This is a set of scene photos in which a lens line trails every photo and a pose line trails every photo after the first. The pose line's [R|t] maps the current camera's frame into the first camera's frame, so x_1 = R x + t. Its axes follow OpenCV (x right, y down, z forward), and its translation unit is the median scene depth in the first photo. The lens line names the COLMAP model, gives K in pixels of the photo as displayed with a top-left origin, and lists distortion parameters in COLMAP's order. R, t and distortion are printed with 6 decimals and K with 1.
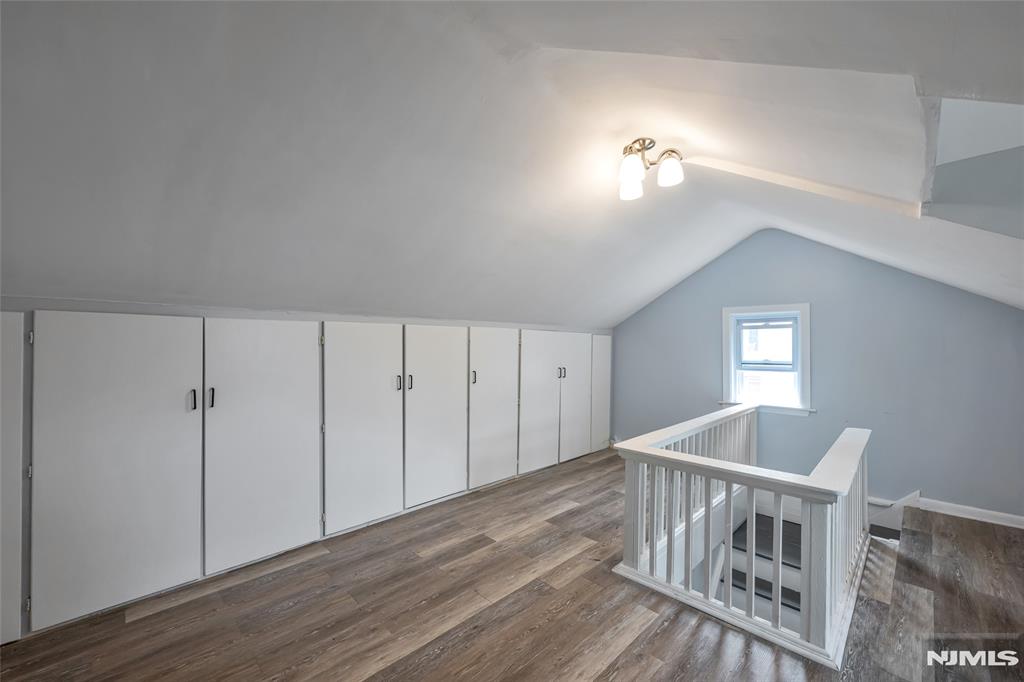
lens RADIAL K [[406.4, 0, 516.1], [0, 406.4, 346.4], [0, 0, 1]] dist [-0.000393, 0.000188]
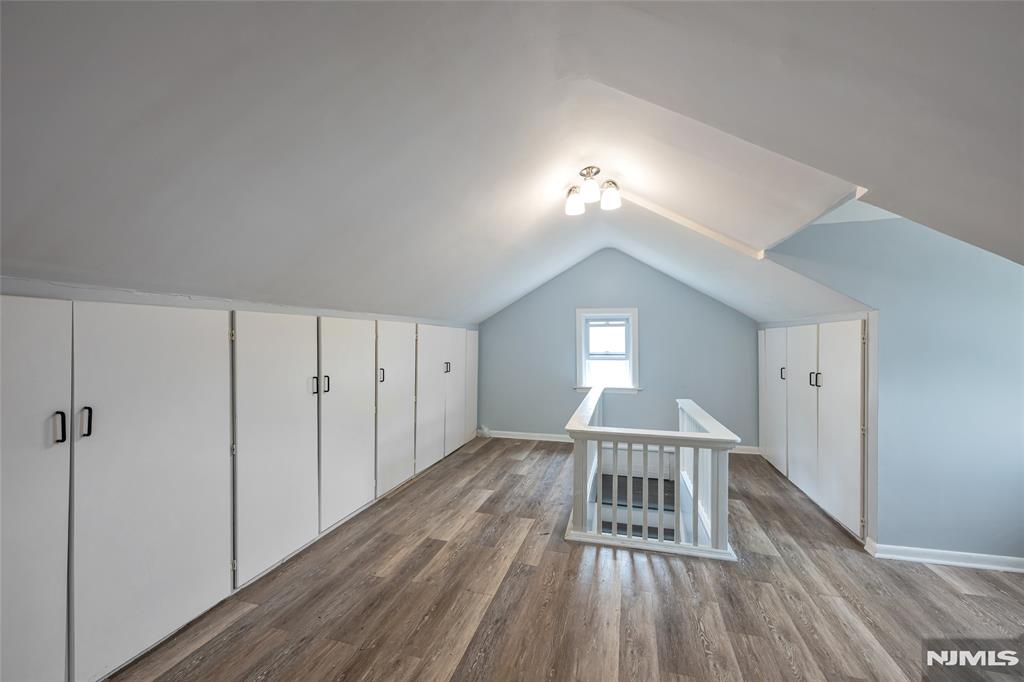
lens RADIAL K [[405.5, 0, 508.6], [0, 405.5, 338.1], [0, 0, 1]] dist [0.000024, 0.000139]
pose [[0.872407, 0.000025, 0.488780, -0.344090], [0.003104, 0.999980, -0.005591, -0.002751], [-0.488770, 0.006395, 0.872389, 0.063319]]
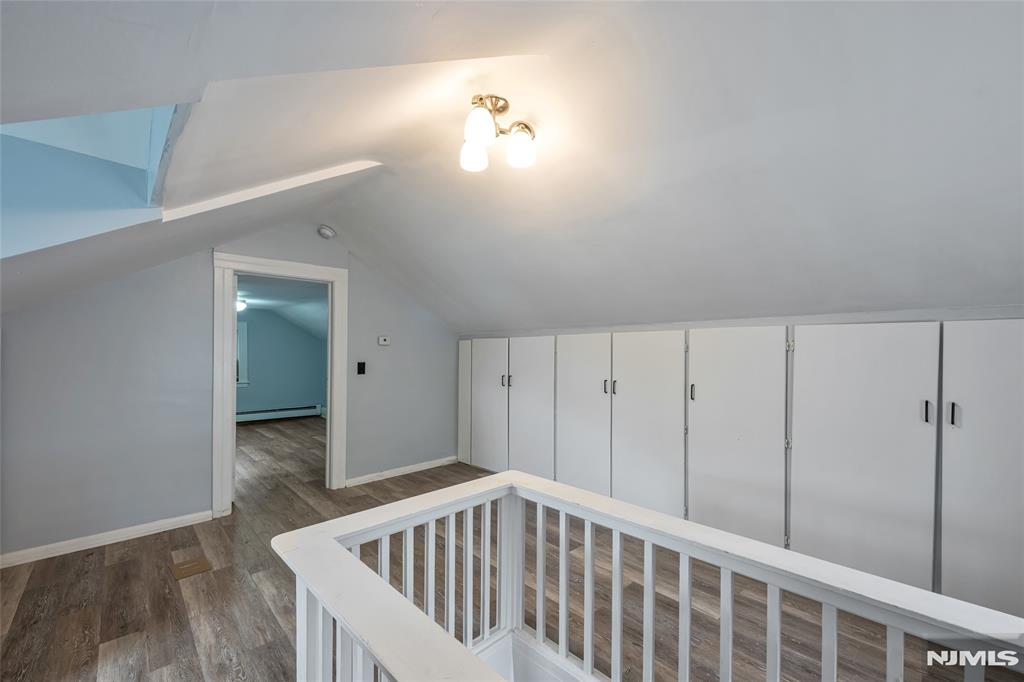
lens RADIAL K [[406.4, 0, 516.1], [0, 406.4, 346.4], [0, 0, 1]] dist [-0.000393, 0.000188]
pose [[-0.008821, -0.013784, -0.999866, 0.794139], [-0.002496, 0.999902, -0.013762, -0.002821], [0.999958, 0.002375, -0.008855, 0.752553]]
